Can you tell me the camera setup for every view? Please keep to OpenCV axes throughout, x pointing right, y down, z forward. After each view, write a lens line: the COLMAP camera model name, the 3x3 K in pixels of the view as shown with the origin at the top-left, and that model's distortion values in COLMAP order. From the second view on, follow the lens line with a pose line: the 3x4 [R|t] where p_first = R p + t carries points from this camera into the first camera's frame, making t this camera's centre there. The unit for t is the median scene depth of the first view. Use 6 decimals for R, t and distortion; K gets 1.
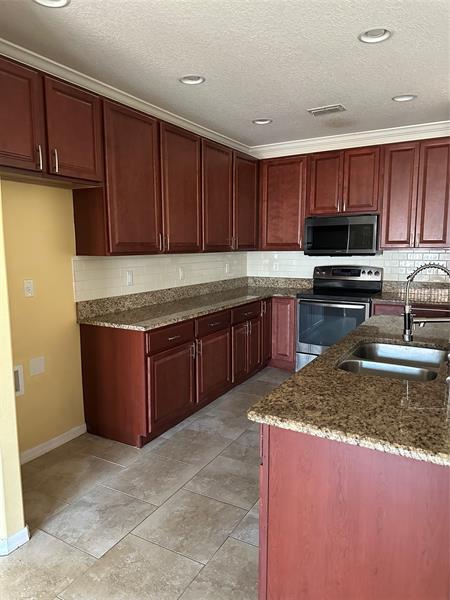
lens RADIAL K [[419.9, 0, 230.3], [0, 419.9, 302.3], [0, 0, 1]] dist [0.041936, -0.061384]
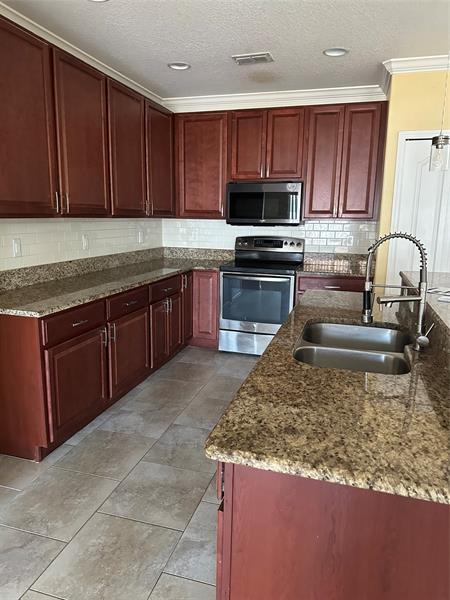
lens RADIAL K [[419.9, 0, 234.1], [0, 419.9, 297.9], [0, 0, 1]] dist [0.041936, -0.061384]
pose [[0.974001, -0.021896, 0.225484, -0.024526], [0.008536, 0.998158, 0.060058, -0.007978], [-0.226384, -0.056572, 0.972394, 0.135829]]
